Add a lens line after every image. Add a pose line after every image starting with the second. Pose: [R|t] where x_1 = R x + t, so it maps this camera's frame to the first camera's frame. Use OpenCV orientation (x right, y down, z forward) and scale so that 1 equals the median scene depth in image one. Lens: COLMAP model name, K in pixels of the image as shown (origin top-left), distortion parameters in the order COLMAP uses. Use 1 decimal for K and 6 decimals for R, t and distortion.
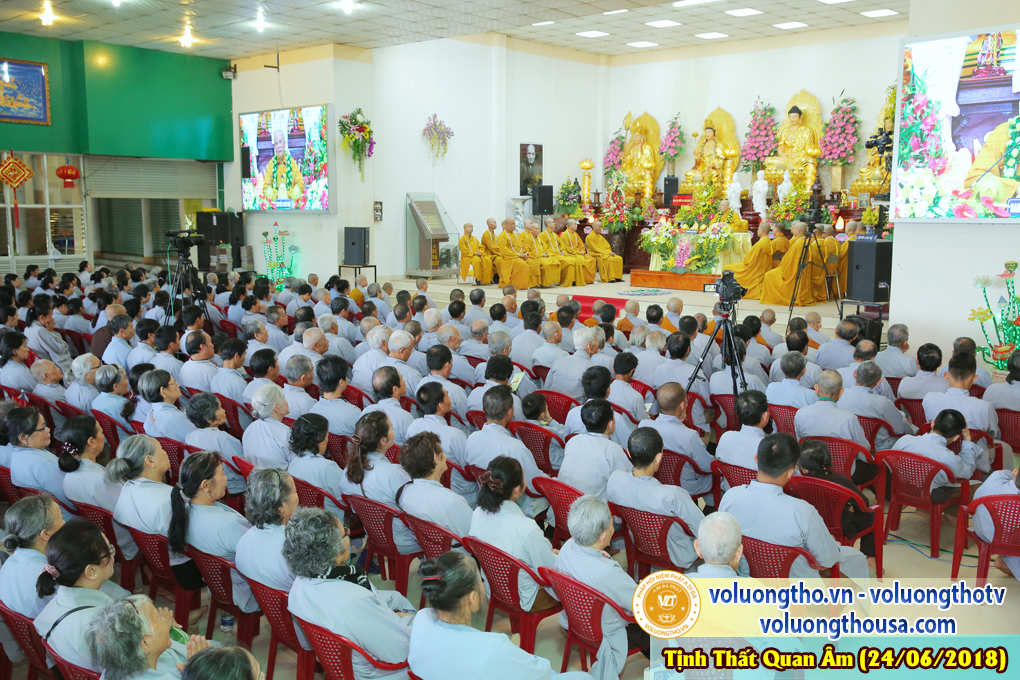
lens RADIAL K [[951.8, 0, 510.2], [0, 951.8, 321.8], [0, 0, 1]] dist [-0.001995, 0.006495]
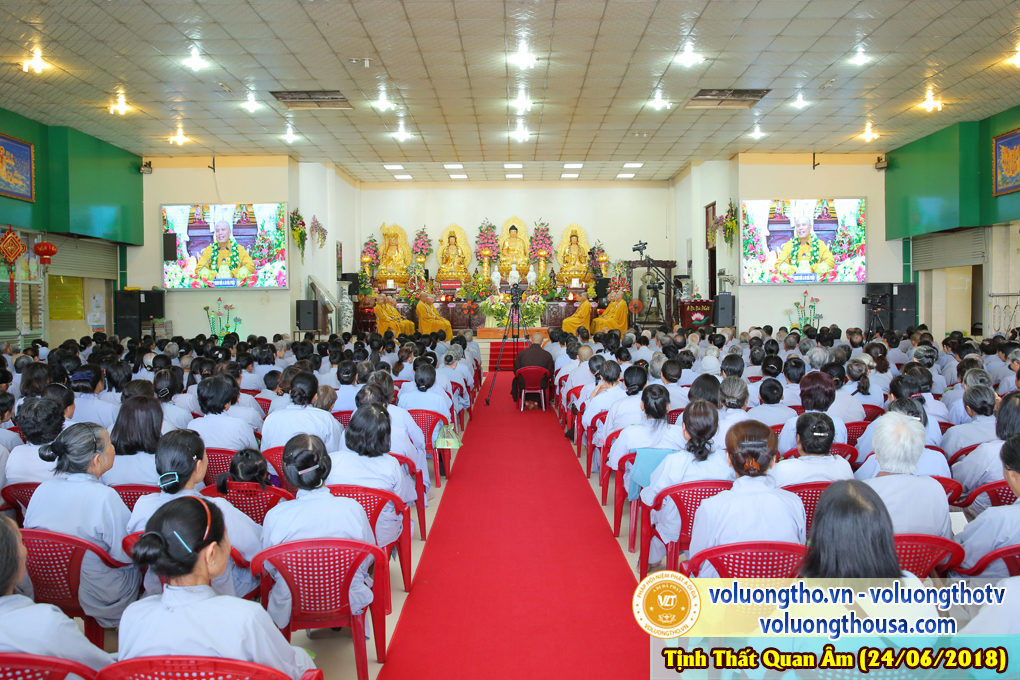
lens RADIAL K [[767.5, 0, 505.6], [0, 767.5, 340.6], [0, 0, 1]] dist [-0.040277, 0.000589]
pose [[0.745421, -0.040819, 0.665343, -0.602496], [0.092884, 0.994746, -0.043035, 0.020380], [-0.660091, 0.093879, 0.745296, 0.072015]]
